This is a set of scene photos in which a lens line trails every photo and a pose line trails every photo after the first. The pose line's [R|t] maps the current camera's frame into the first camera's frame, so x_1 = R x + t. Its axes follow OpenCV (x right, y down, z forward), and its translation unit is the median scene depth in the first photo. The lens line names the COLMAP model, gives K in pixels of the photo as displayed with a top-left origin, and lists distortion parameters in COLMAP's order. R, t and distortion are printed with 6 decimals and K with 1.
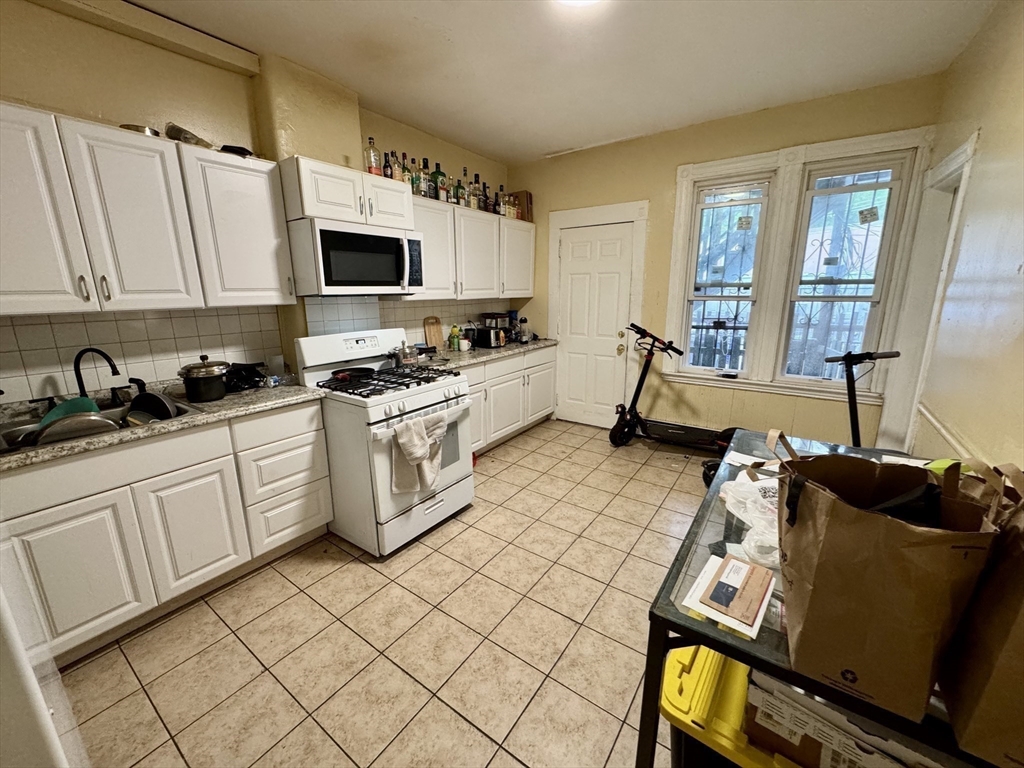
lens RADIAL K [[409.5, 0, 512.9], [0, 409.5, 383.8], [0, 0, 1]] dist [0.000194, -0.000133]
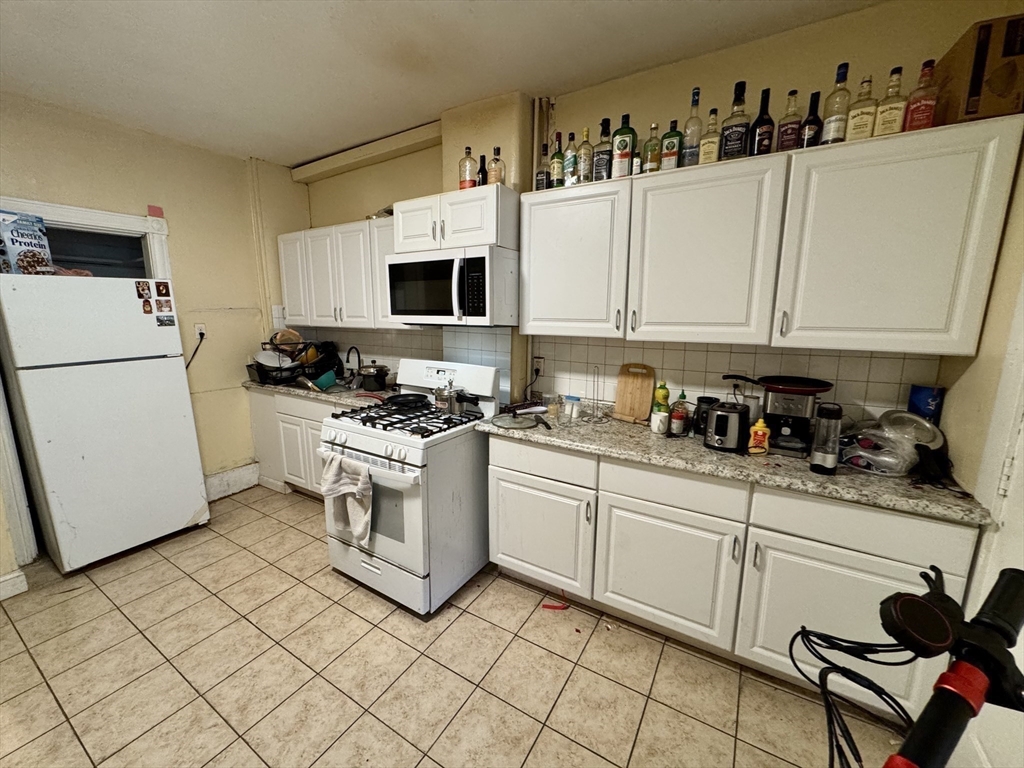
lens RADIAL K [[409.5, 0, 511.2], [0, 409.5, 383.5], [0, 0, 1]] dist [0.000194, -0.000133]
pose [[0.061490, 0.182329, -0.981313, 0.554581], [-0.231976, 0.958861, 0.163622, -0.259803], [0.970776, 0.217580, 0.101256, 1.018664]]
